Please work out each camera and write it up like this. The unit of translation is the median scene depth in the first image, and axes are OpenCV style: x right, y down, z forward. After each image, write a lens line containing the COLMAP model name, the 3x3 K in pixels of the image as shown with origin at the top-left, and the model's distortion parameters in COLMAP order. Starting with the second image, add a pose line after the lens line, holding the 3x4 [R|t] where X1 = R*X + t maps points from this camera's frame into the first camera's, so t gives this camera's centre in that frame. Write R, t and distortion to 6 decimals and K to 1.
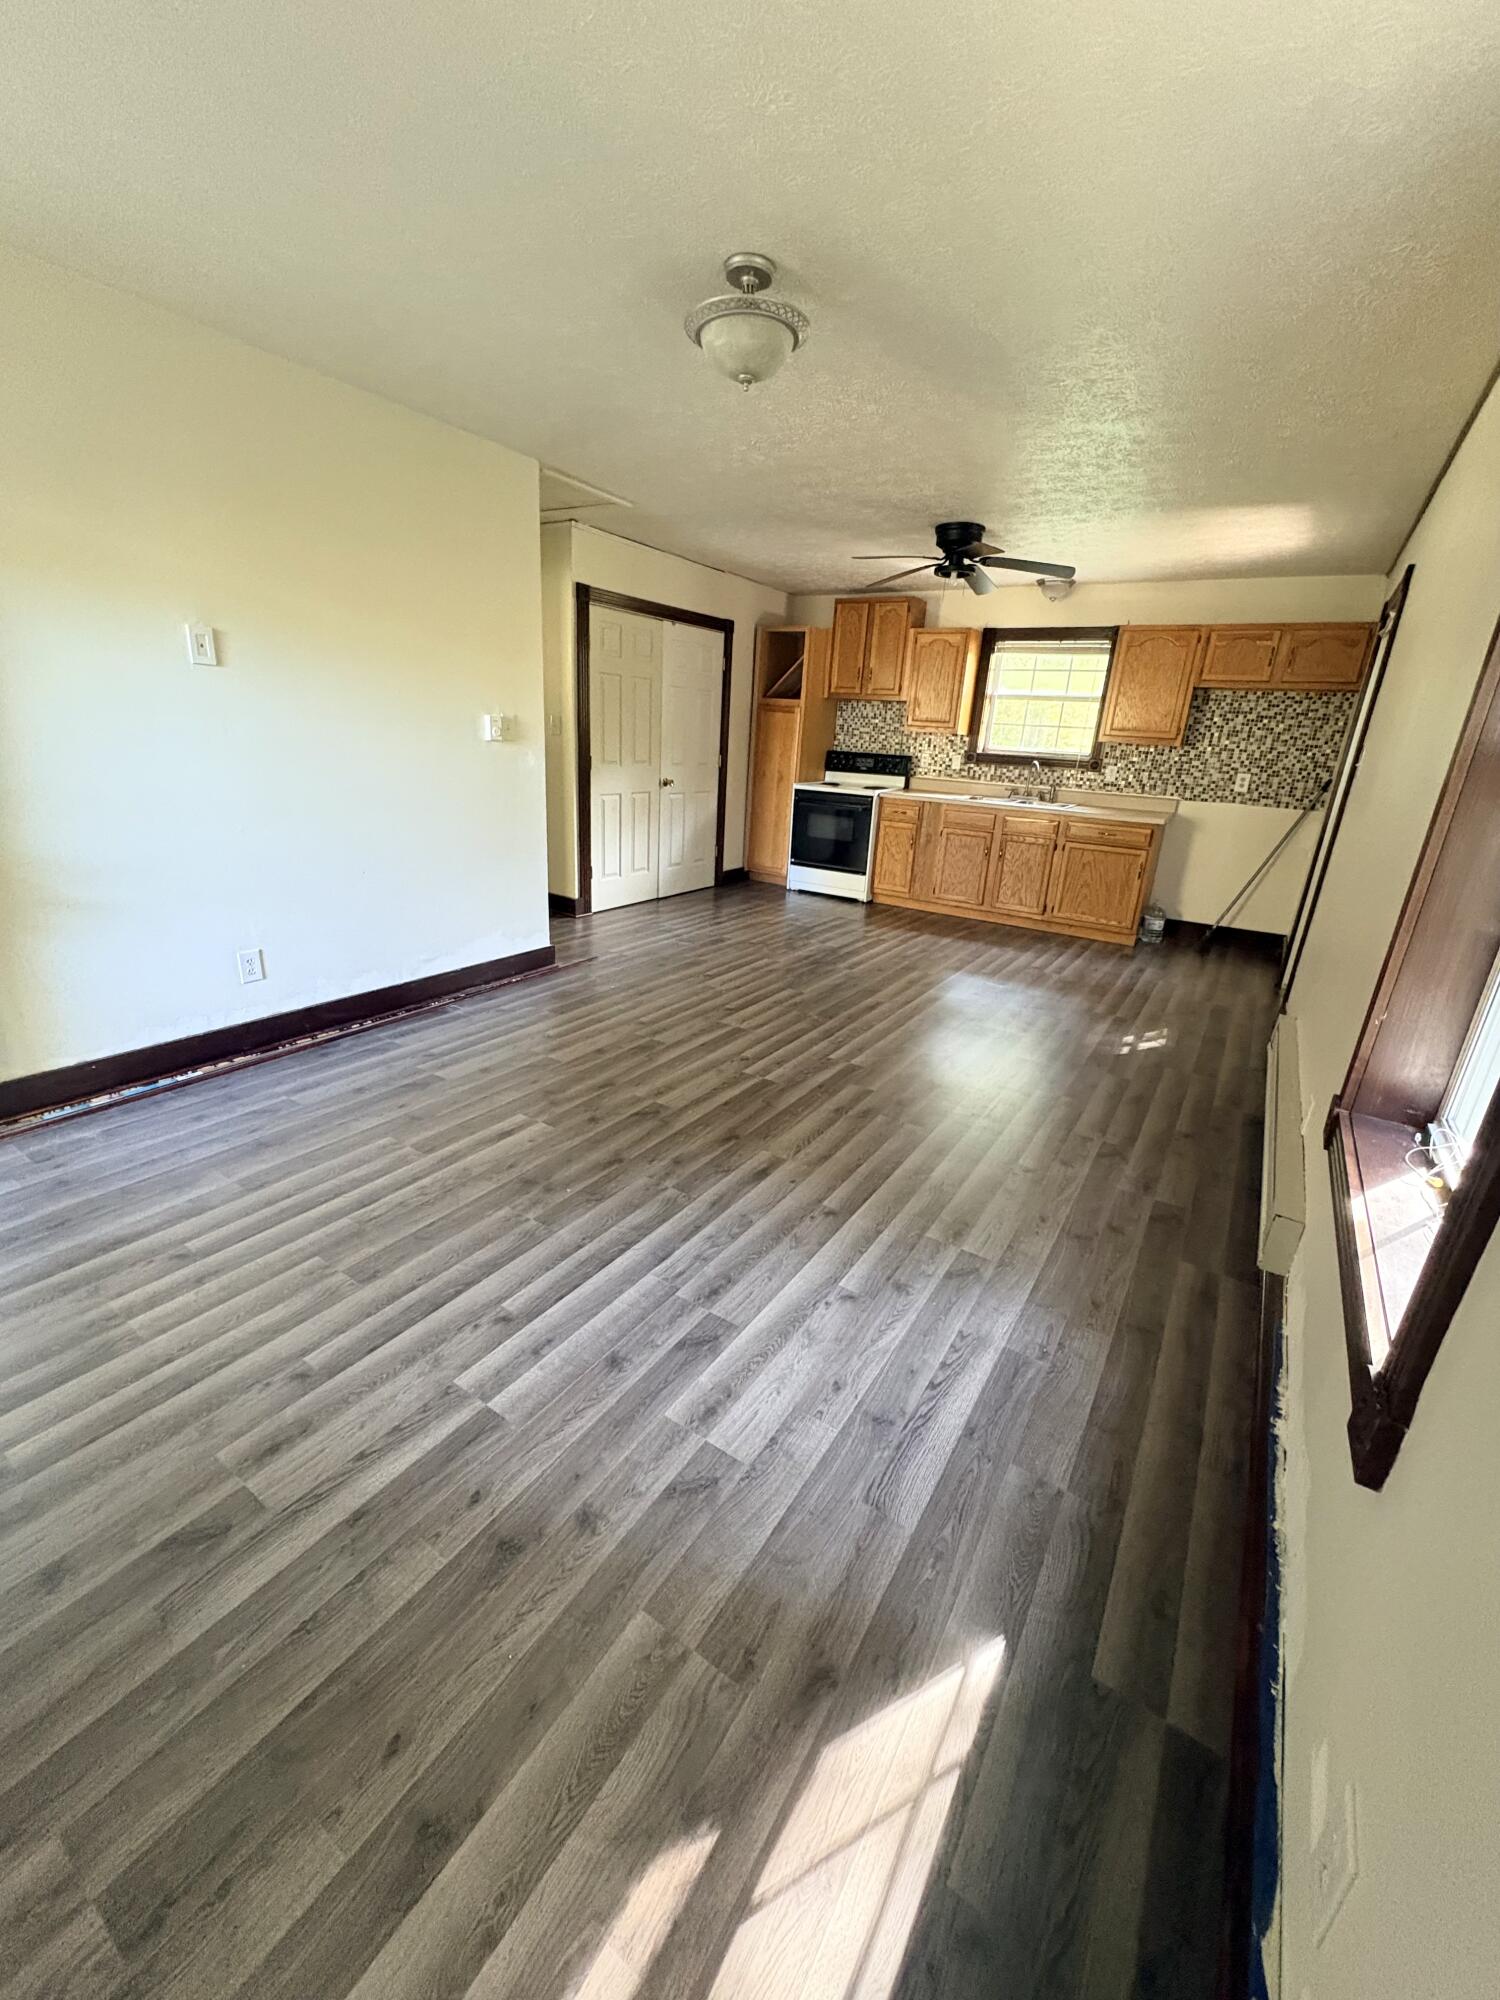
lens RADIAL K [[792.6, 0, 753.7], [0, 792.6, 996.5], [0, 0, 1]] dist [0.001618, 0.000178]
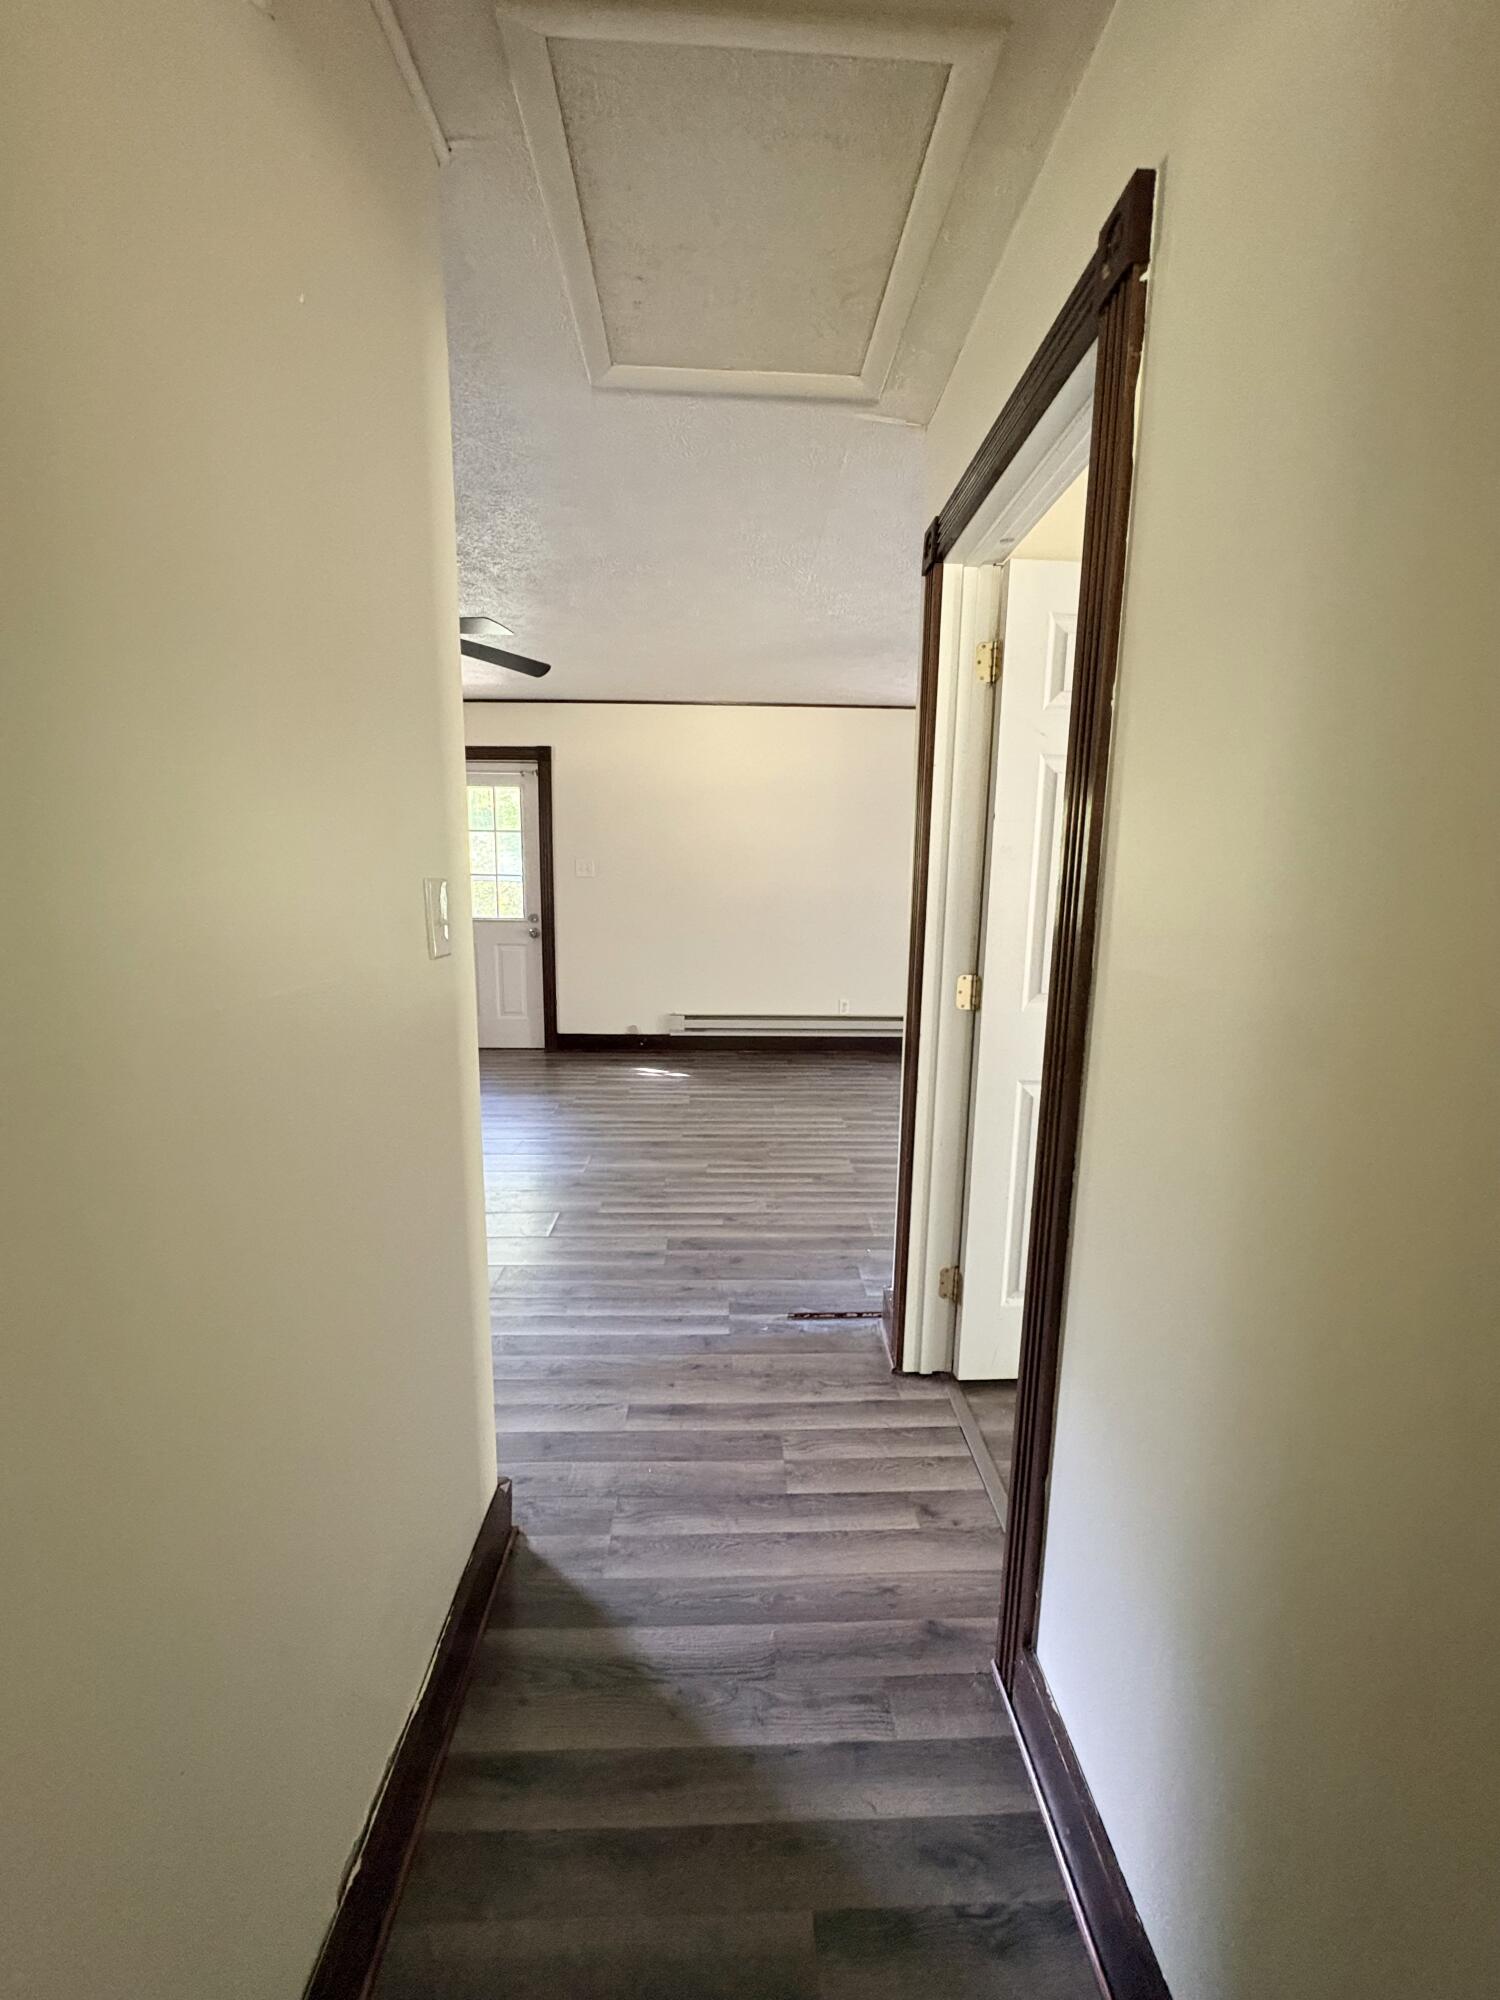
lens RADIAL K [[792.6, 0, 747.8], [0, 792.6, 995.8], [0, 0, 1]] dist [0.001618, 0.000178]
pose [[-0.564888, -0.193945, 0.802052, -0.477171], [0.222644, 0.900114, 0.374466, -0.374431], [-0.794564, 0.390103, -0.465282, 1.009291]]
